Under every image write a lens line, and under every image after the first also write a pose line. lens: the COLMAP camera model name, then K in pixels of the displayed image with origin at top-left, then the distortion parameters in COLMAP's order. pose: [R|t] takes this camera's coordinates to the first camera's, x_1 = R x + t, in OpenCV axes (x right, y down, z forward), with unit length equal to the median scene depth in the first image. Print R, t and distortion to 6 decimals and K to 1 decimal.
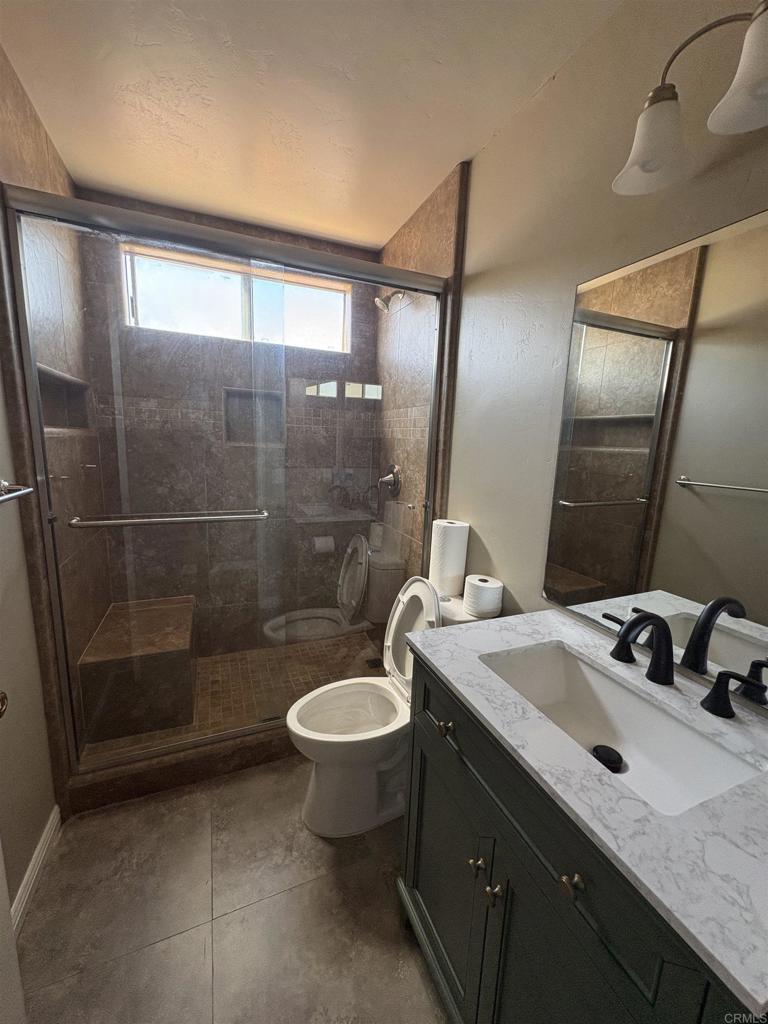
lens RADIAL K [[405.2, 0, 383.3], [0, 405.2, 512.5], [0, 0, 1]] dist [-0.002264, 0.000681]
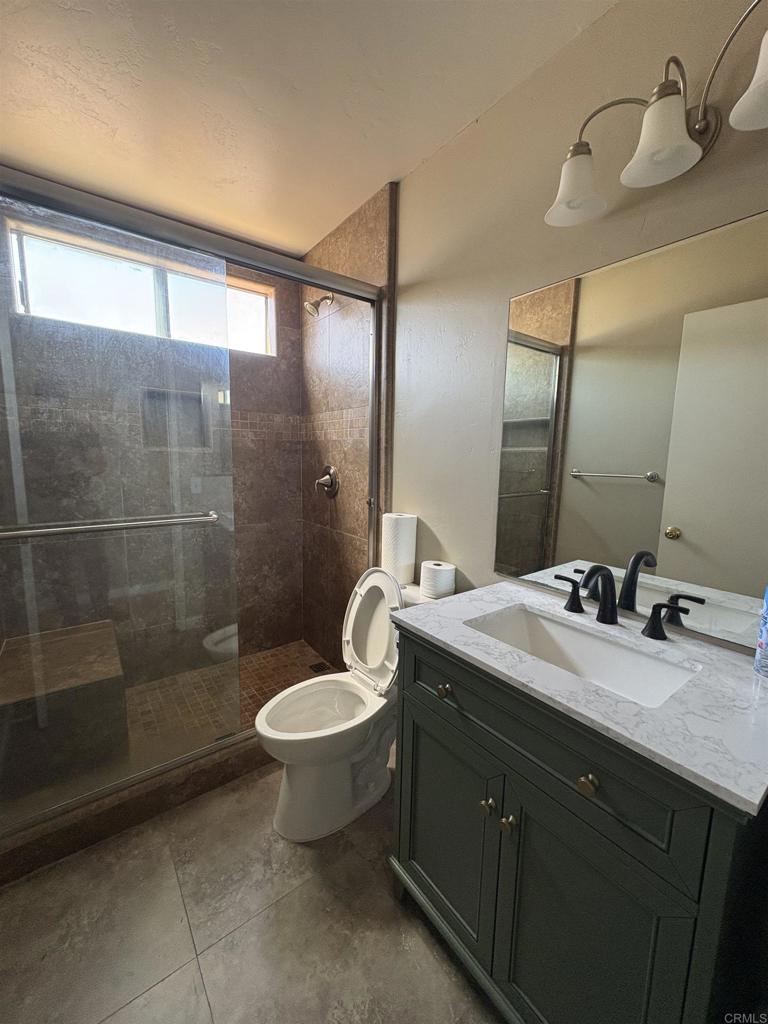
lens RADIAL K [[405.2, 0, 383.7], [0, 405.2, 512.0], [0, 0, 1]] dist [-0.002264, 0.000681]
pose [[0.969527, -0.054597, 0.238825, -0.127641], [0.061775, 0.997833, -0.022665, 0.039099], [-0.237070, 0.036728, 0.970798, -0.016109]]
